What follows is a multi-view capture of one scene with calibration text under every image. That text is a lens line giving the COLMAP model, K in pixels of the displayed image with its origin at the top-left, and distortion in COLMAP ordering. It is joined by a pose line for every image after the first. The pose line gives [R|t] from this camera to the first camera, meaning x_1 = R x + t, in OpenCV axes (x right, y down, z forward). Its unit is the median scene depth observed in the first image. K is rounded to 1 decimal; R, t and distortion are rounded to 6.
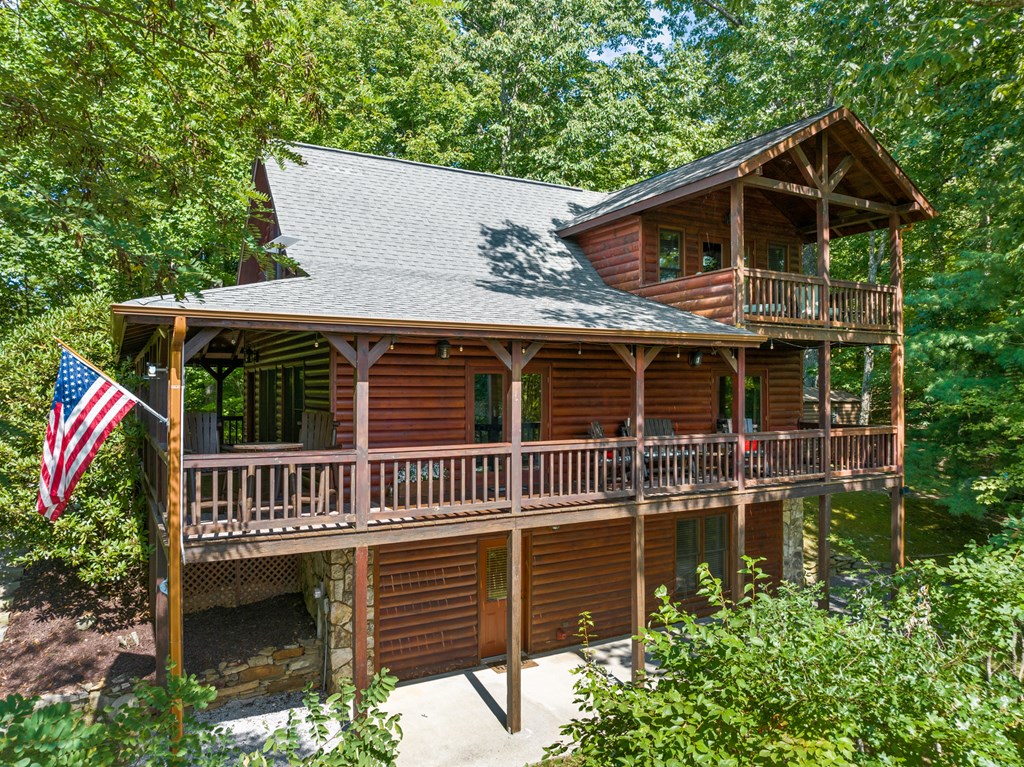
lens RADIAL K [[731.0, 0, 522.6], [0, 731.0, 382.6], [0, 0, 1]] dist [-0.038600, -0.001496]
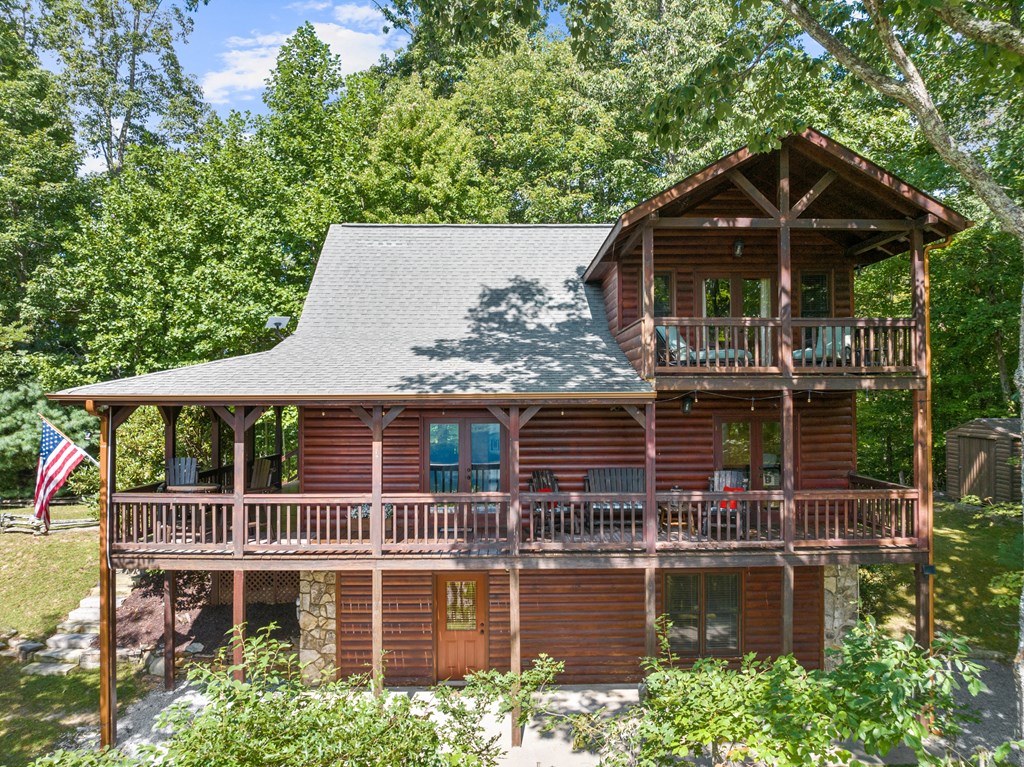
lens RADIAL K [[731.0, 0, 522.6], [0, 731.0, 382.6], [0, 0, 1]] dist [-0.038600, -0.001496]
pose [[0.877010, -0.012267, -0.480316, 0.679541], [0.007234, 0.999898, -0.012328, -0.069728], [0.480418, 0.007337, 0.877009, 0.097428]]
